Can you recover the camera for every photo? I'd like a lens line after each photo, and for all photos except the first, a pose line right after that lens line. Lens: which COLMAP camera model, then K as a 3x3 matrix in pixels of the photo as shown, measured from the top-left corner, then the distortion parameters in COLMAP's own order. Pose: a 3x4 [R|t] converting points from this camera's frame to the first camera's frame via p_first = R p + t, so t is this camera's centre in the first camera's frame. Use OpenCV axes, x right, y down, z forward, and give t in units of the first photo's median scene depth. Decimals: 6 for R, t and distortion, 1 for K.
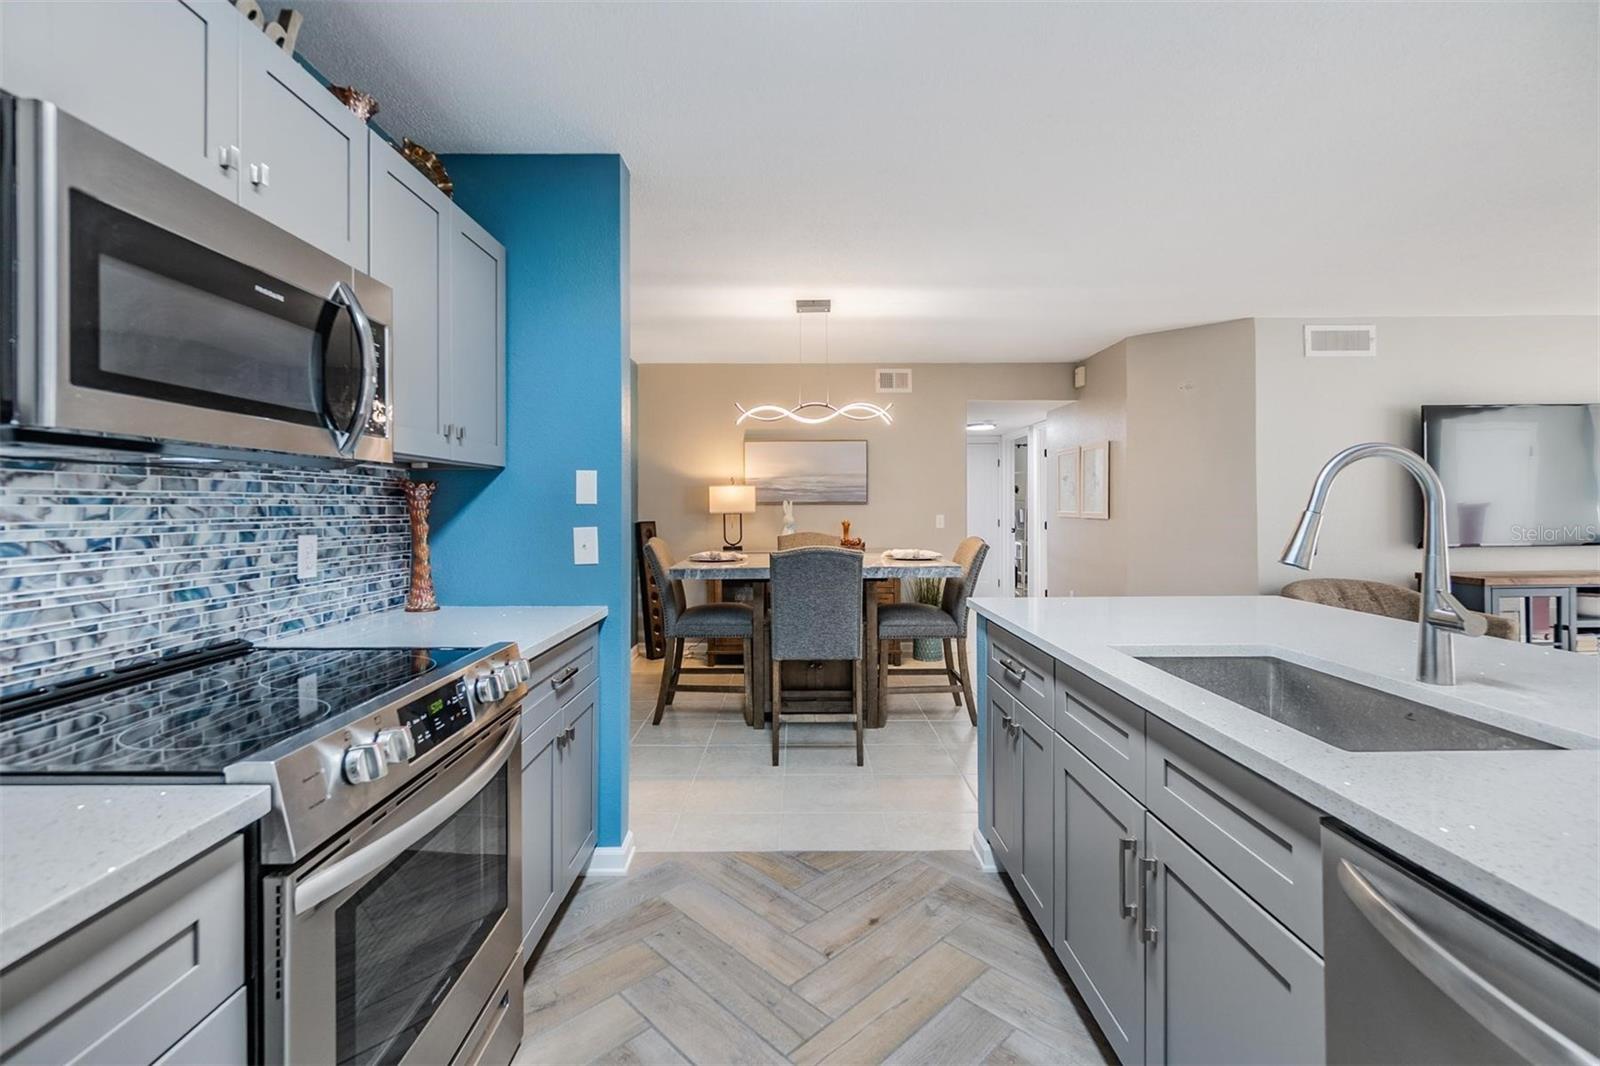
lens RADIAL K [[703.3, 0, 794.7], [0, 703.3, 509.1], [0, 0, 1]] dist [-0.002910, -0.000065]
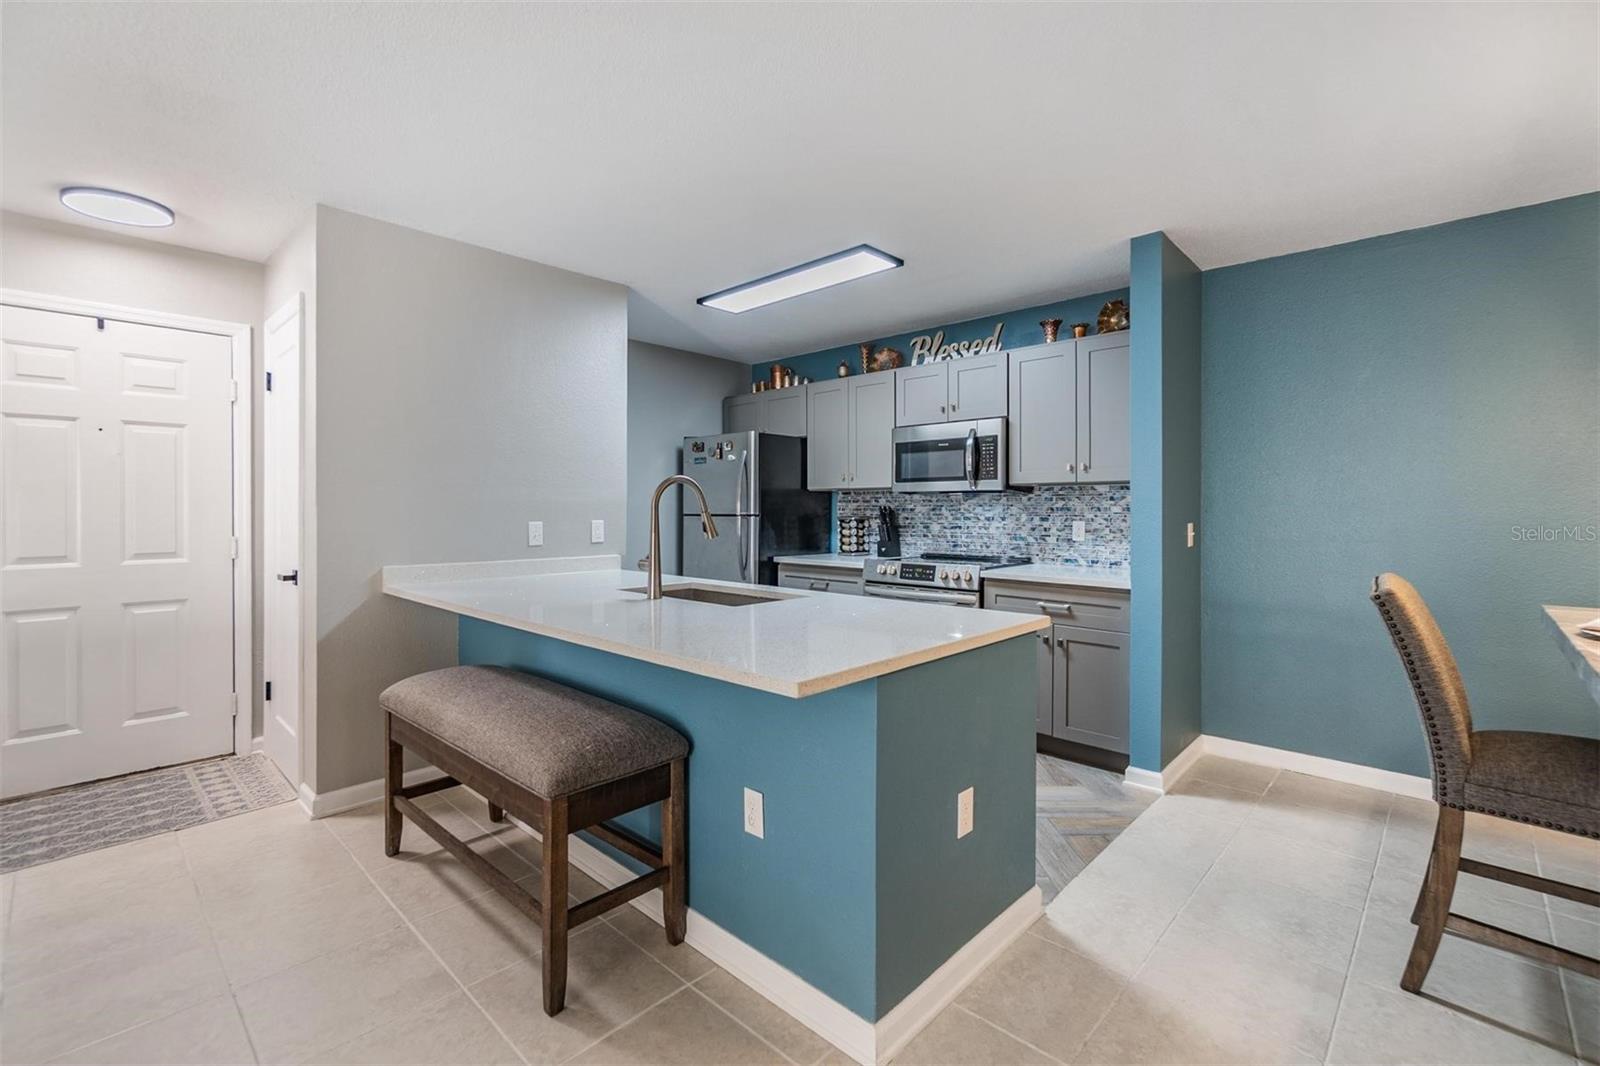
lens RADIAL K [[703.3, 0, 794.7], [0, 703.3, 509.1], [0, 0, 1]] dist [-0.002910, -0.000065]
pose [[-0.691173, 0.001958, -0.722686, 1.430211], [-0.002507, 0.999984, 0.005107, -0.006729], [0.722685, 0.005342, -0.691157, 1.829805]]
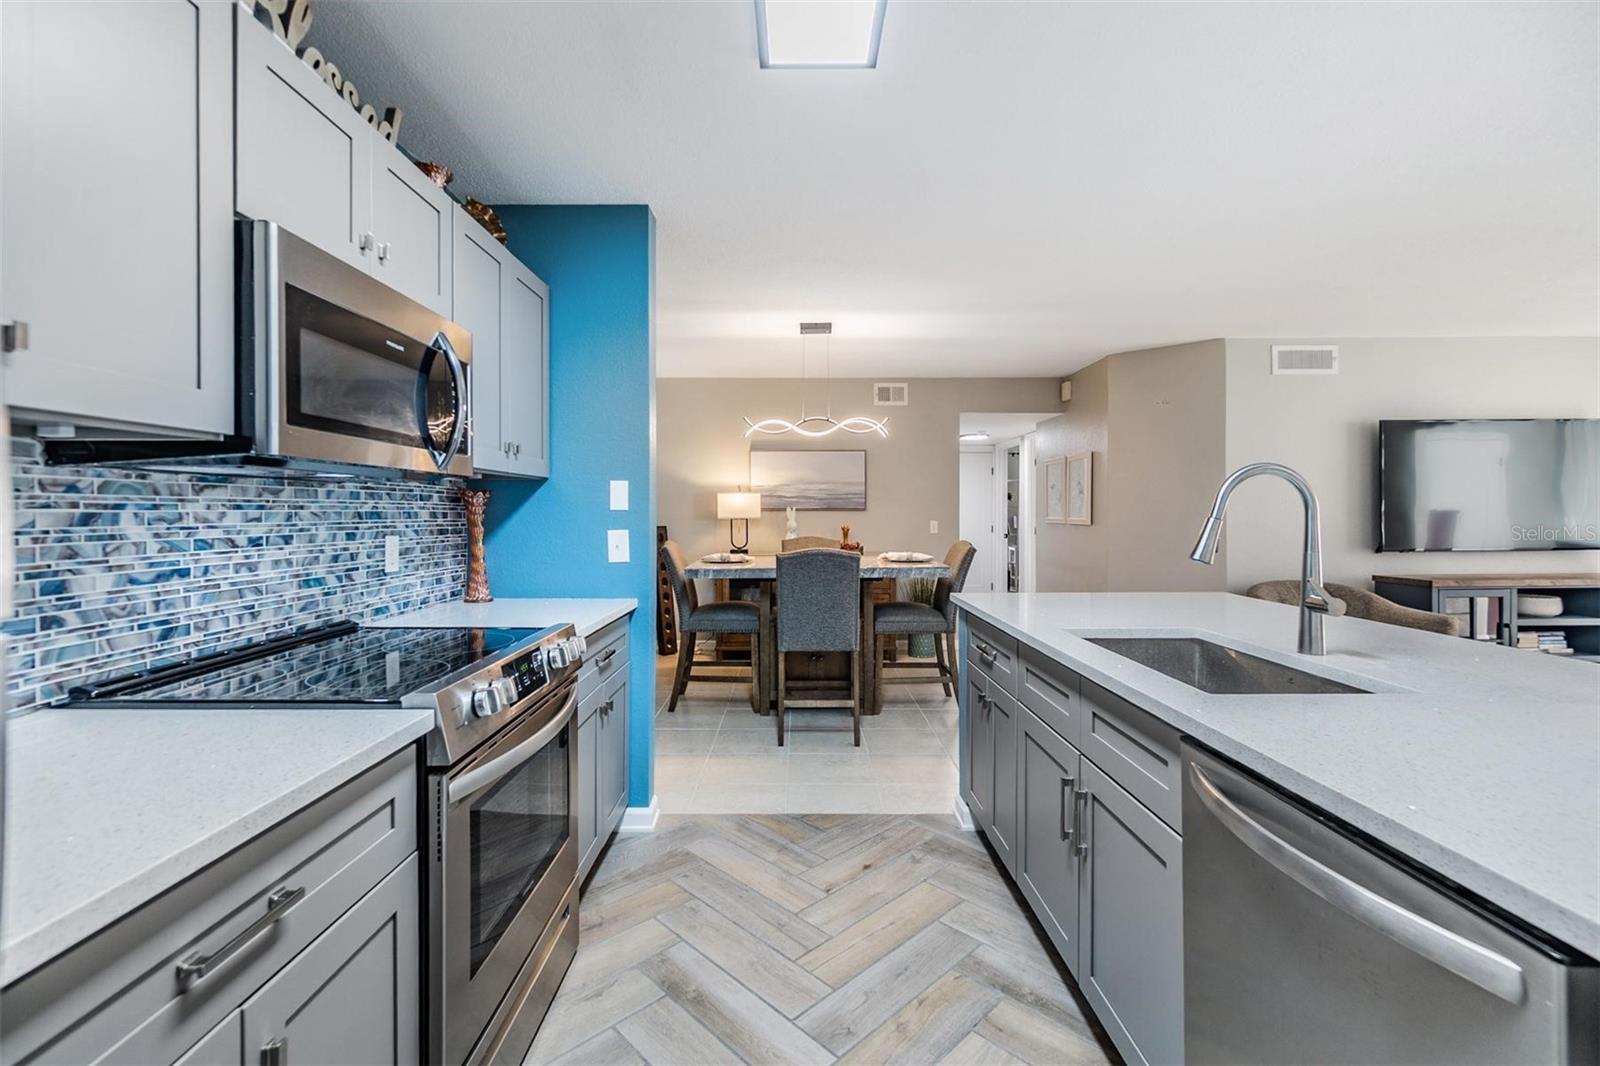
lens RADIAL K [[699.0, 0, 792.8], [0, 699.0, 519.4], [0, 0, 1]] dist [-0.002465, 0.000165]
pose [[0.999990, 0.002660, -0.003530, -0.009879], [-0.002637, 0.999976, 0.006435, -0.000021], [0.003547, -0.006426, 0.999973, -0.179468]]
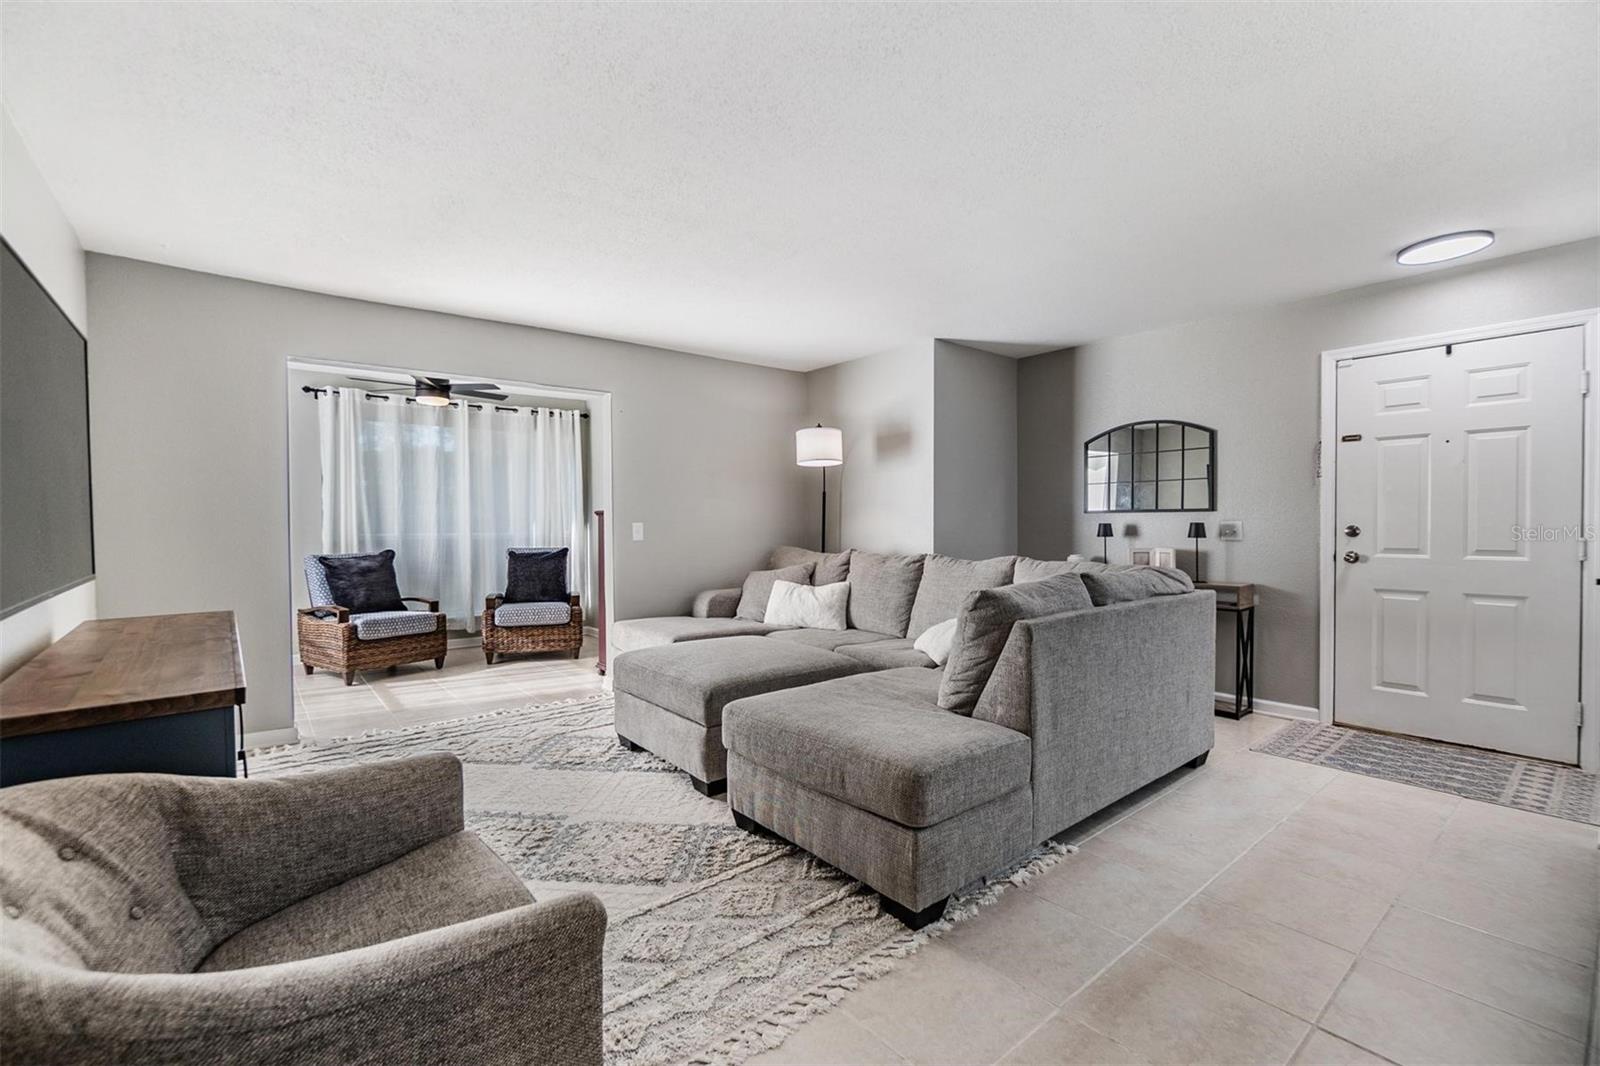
lens RADIAL K [[694.3, 0, 794.6], [0, 694.3, 536.9], [0, 0, 1]] dist [-0.001420, -0.000328]
pose [[-0.623344, -0.010547, 0.781876, 1.003099], [0.010780, 0.999698, 0.022080, 0.017329], [-0.781873, 0.022192, -0.623042, 2.082032]]
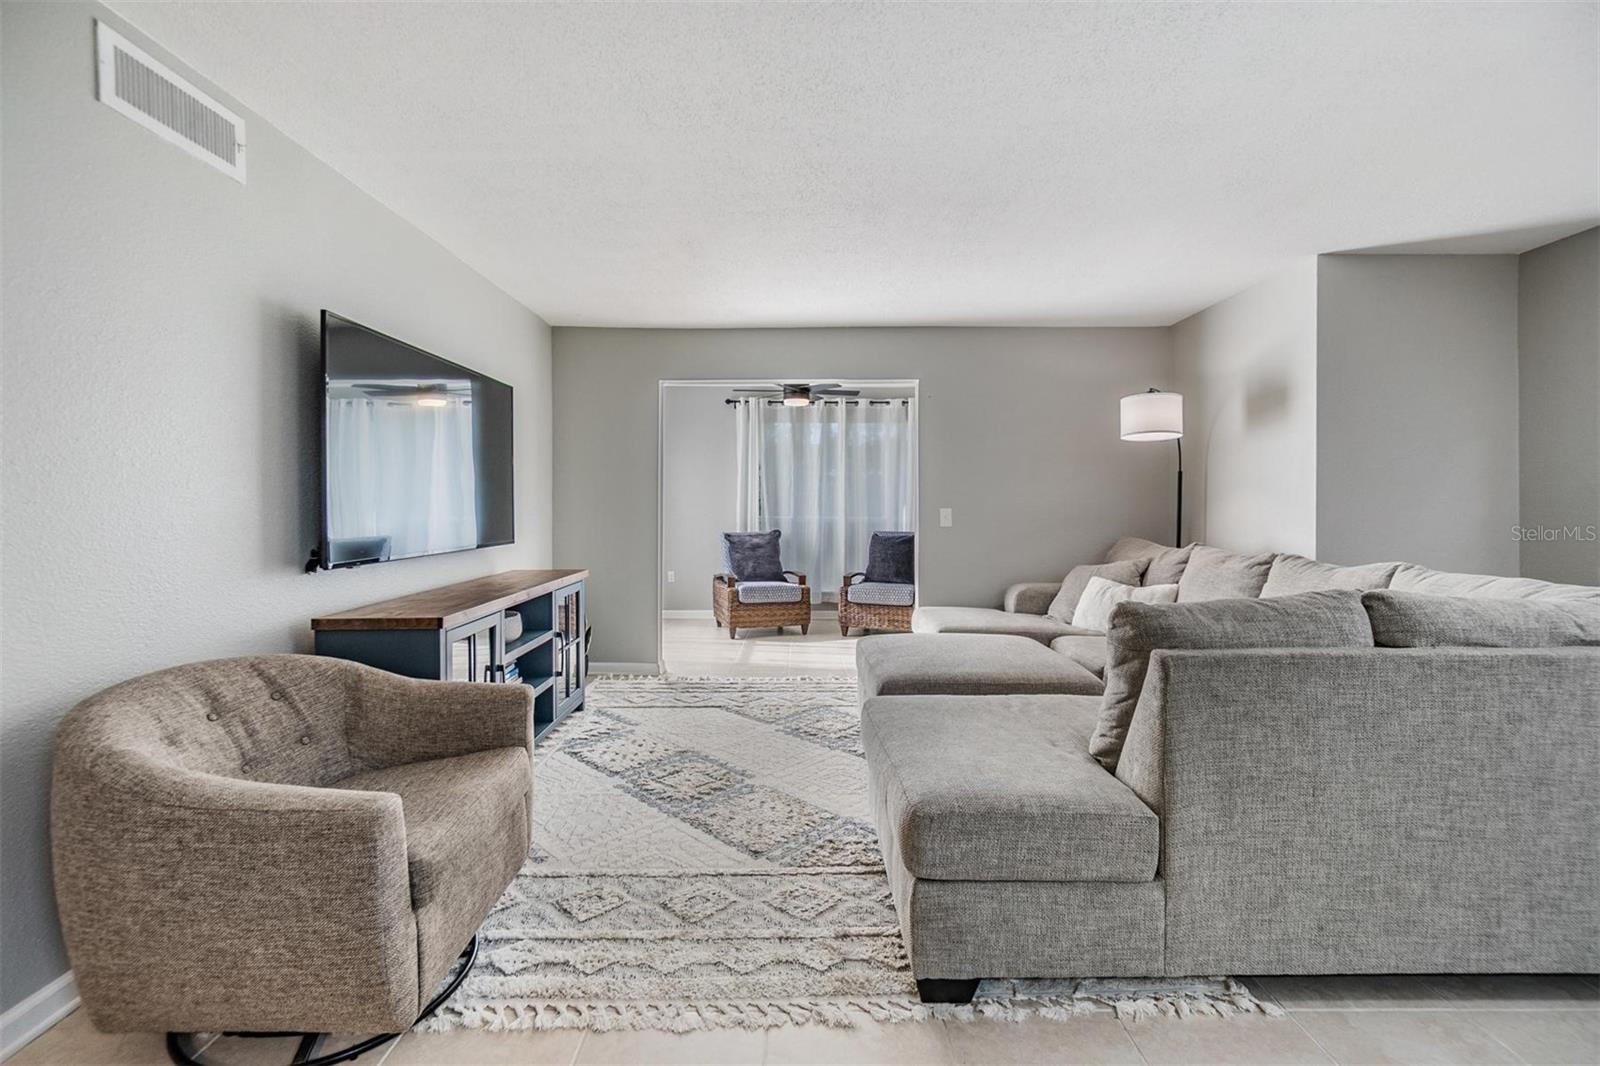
lens RADIAL K [[703.3, 0, 794.7], [0, 703.3, 509.1], [0, 0, 1]] dist [-0.002910, -0.000065]
pose [[0.012135, 0.001536, 0.999925, 0.818611], [0.004385, 0.999989, -0.001590, 0.019944], [-0.999917, 0.004404, 0.012128, 1.445352]]
